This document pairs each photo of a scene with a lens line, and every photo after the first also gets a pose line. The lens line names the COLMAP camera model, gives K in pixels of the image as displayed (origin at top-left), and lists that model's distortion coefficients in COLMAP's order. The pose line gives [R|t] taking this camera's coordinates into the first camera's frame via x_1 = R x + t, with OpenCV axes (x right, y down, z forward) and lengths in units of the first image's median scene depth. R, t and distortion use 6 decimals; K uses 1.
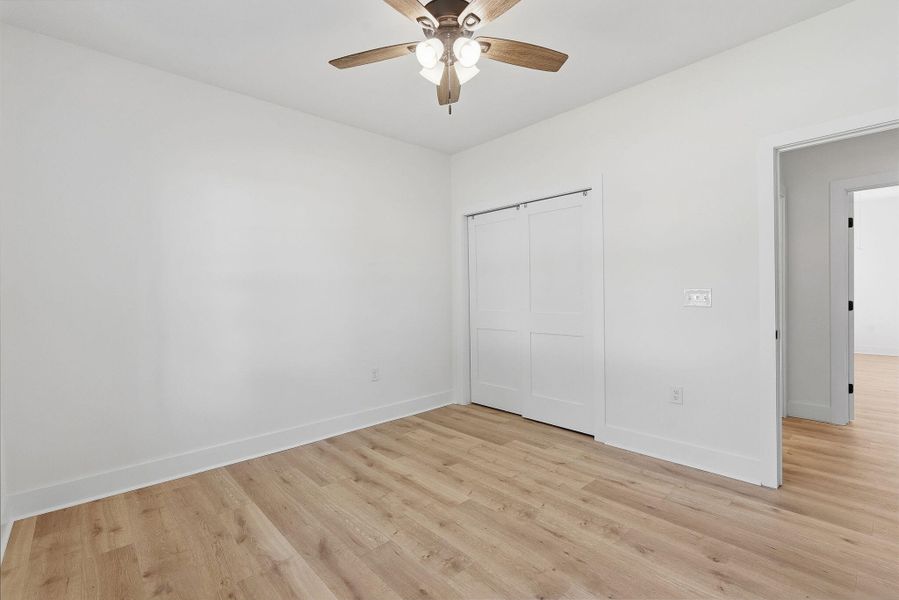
lens RADIAL K [[407.3, 0, 447.8], [0, 407.3, 300.6], [0, 0, 1]] dist [-0.000118, -0.000159]
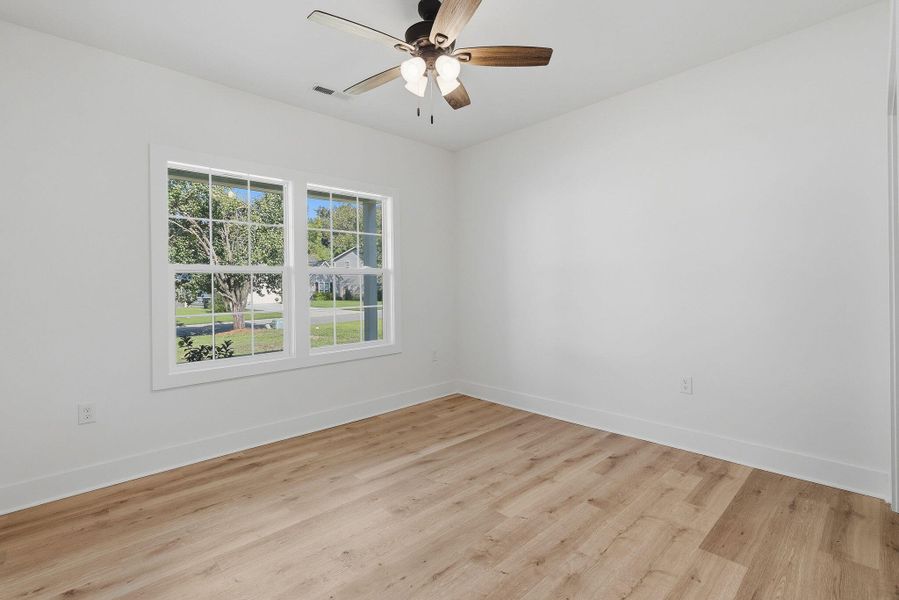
lens RADIAL K [[407.3, 0, 445.9], [0, 407.3, 296.5], [0, 0, 1]] dist [-0.000118, -0.000159]
pose [[0.021425, 0.042567, -0.998864, 0.794859], [0.001151, 0.999092, 0.042601, -0.028039], [0.999770, -0.002062, 0.021357, 0.732226]]
